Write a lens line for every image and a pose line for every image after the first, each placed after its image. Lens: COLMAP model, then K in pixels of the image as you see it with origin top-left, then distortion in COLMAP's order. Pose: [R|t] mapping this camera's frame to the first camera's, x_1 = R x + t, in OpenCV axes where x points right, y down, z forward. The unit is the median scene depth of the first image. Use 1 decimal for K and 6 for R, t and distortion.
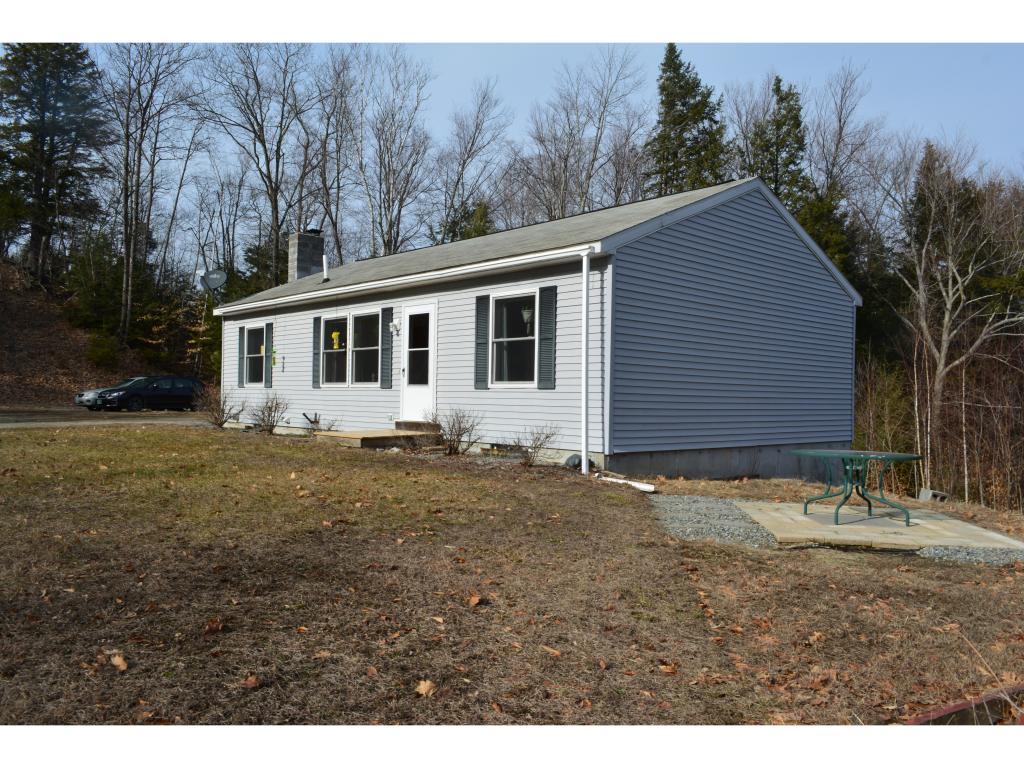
lens RADIAL K [[786.5, 0, 515.1], [0, 786.5, 380.8], [0, 0, 1]] dist [0.005581, 0.001584]
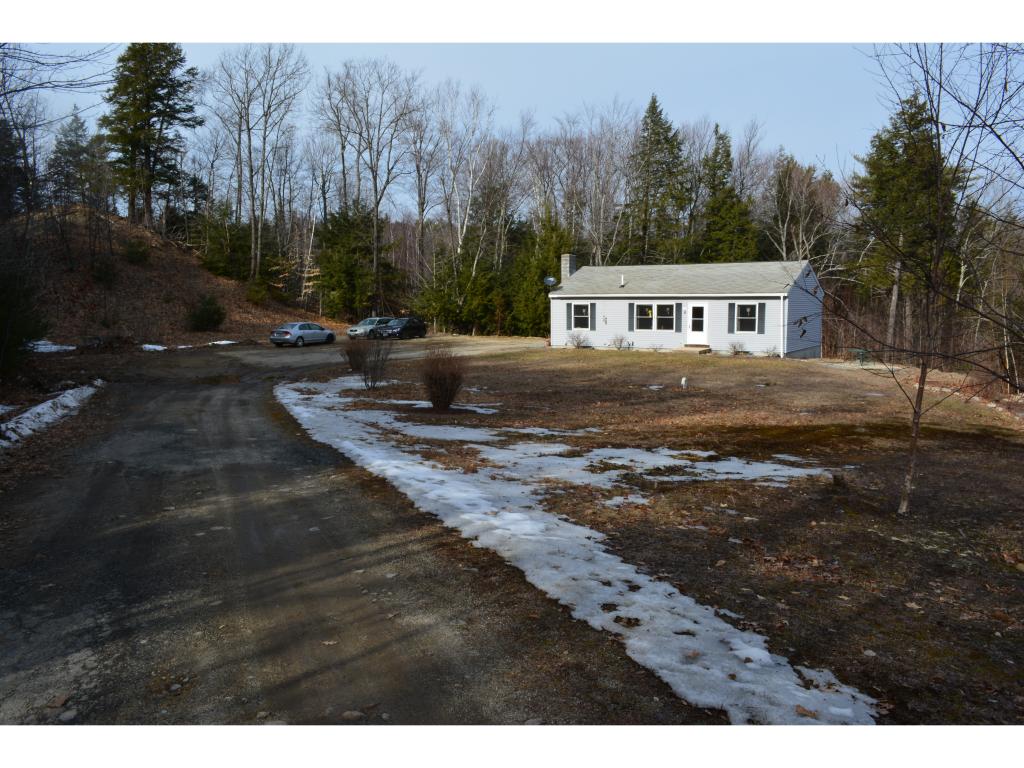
lens RADIAL K [[786.5, 0, 510.1], [0, 786.5, 381.3], [0, 0, 1]] dist [0.005581, 0.001584]
pose [[0.970949, -0.044577, 0.235096, -1.440809], [0.014941, 0.991872, 0.126363, -0.183418], [-0.238818, -0.119180, 0.963723, -1.599097]]
